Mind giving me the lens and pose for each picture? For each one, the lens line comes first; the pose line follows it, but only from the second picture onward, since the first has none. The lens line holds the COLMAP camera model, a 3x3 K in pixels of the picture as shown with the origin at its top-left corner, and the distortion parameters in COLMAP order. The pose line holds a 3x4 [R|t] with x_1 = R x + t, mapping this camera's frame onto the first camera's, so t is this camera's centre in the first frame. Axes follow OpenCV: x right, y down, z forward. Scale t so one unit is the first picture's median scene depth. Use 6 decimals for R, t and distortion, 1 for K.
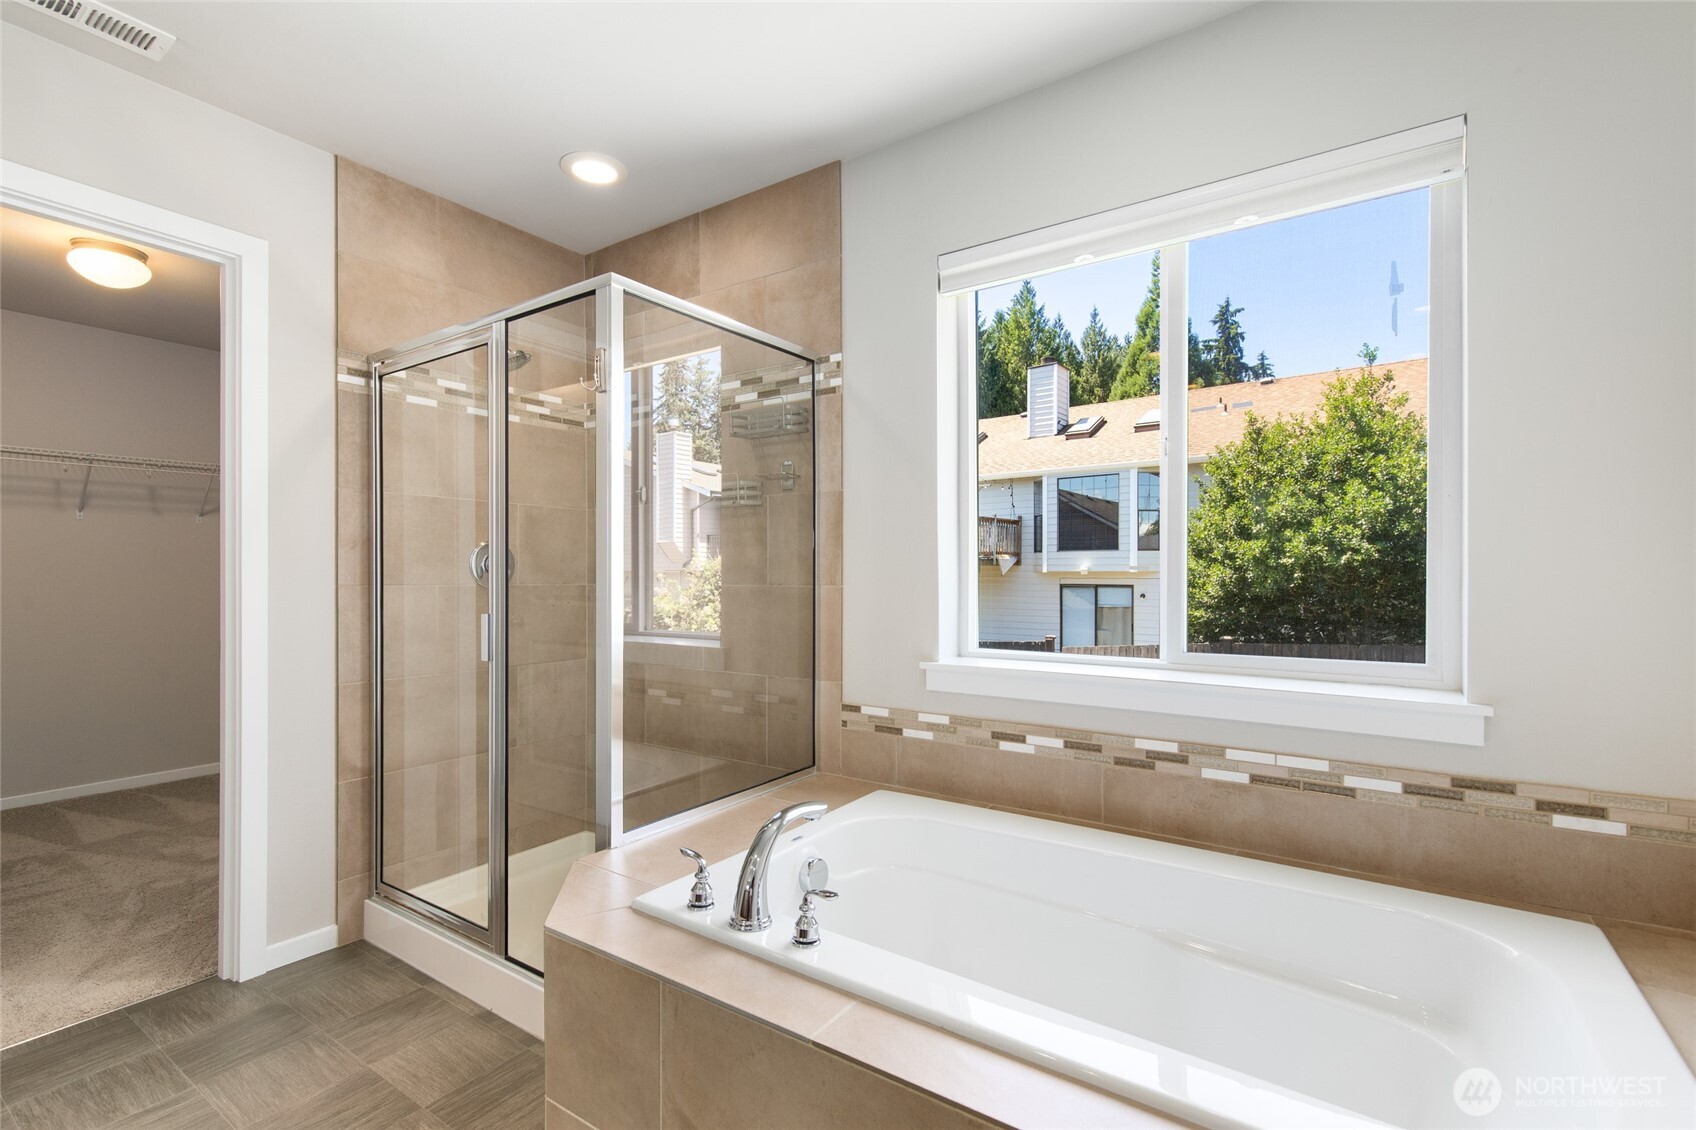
lens RADIAL K [[770.5, 0, 843.5], [0, 770.5, 582.8], [0, 0, 1]] dist [0.000985, 0.000508]
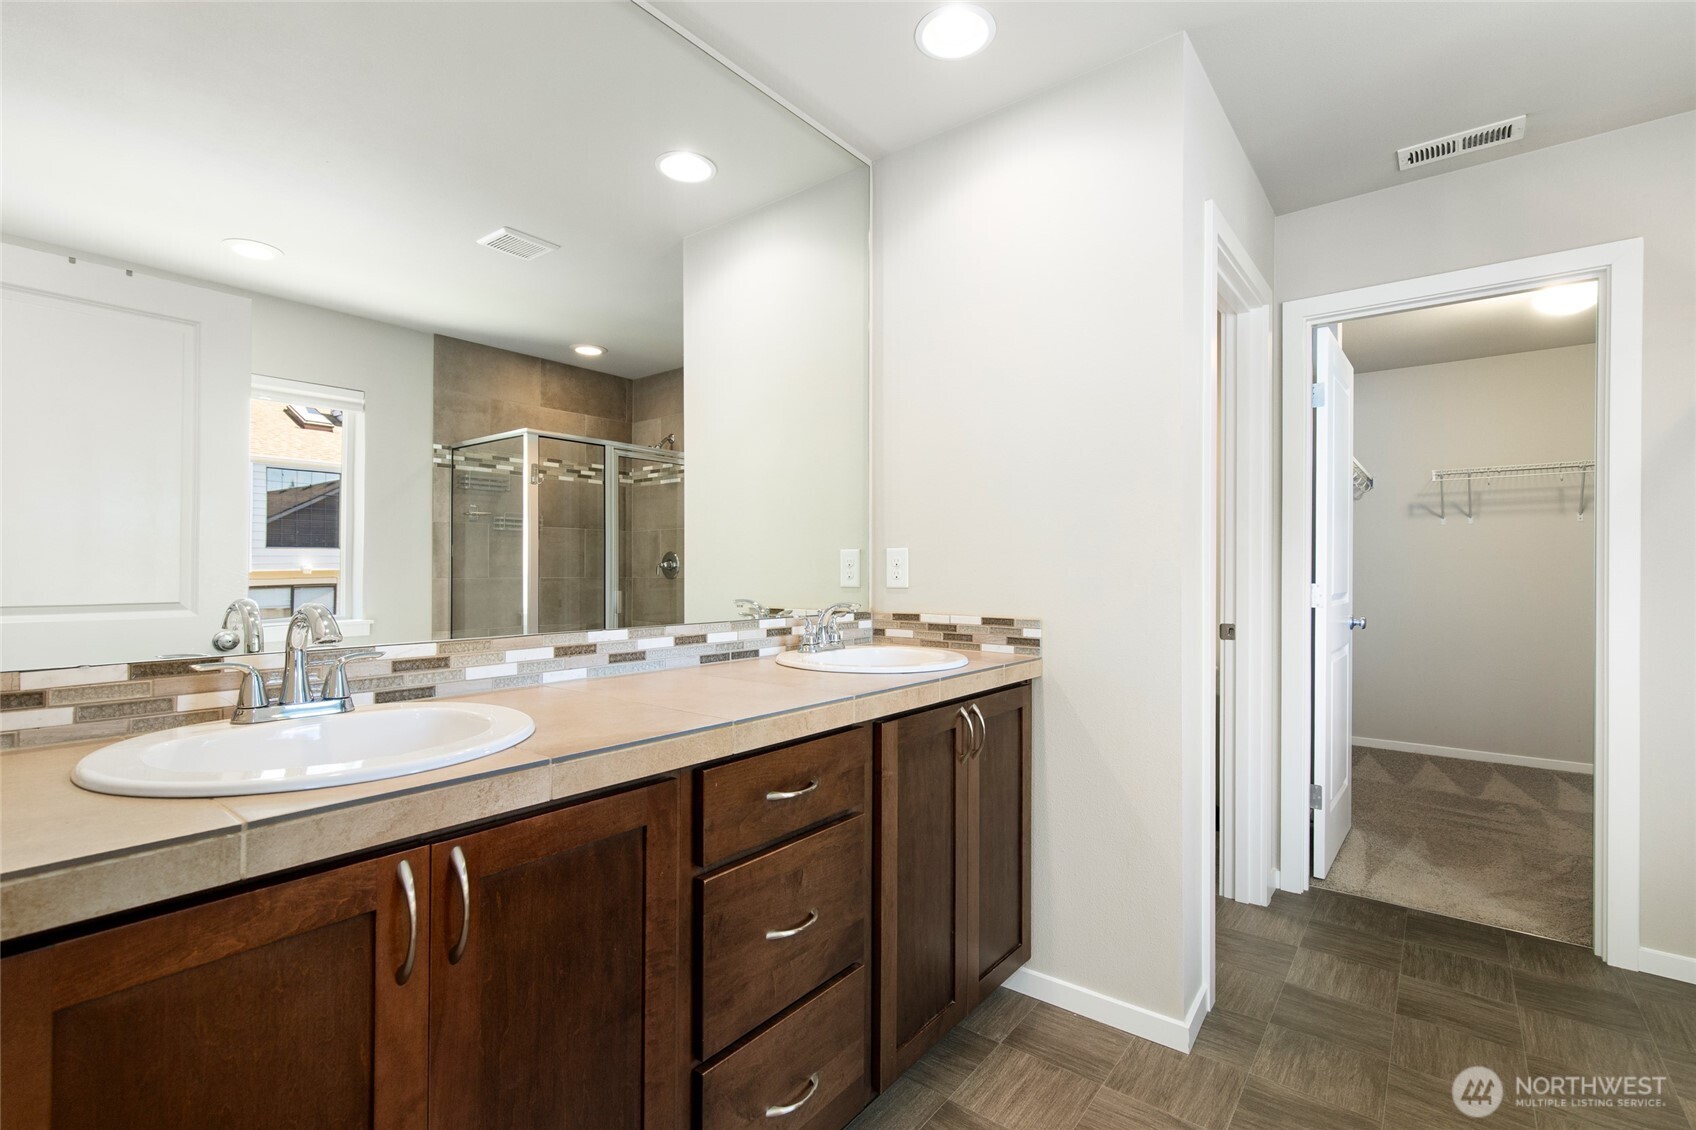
lens RADIAL K [[770.5, 0, 845.6], [0, 770.5, 564.1], [0, 0, 1]] dist [0.000985, 0.000508]
pose [[-0.065574, -0.001950, -0.997846, 0.328325], [-0.024226, 0.999706, -0.000362, 0.009019], [0.997554, 0.024150, -0.065602, 0.041642]]
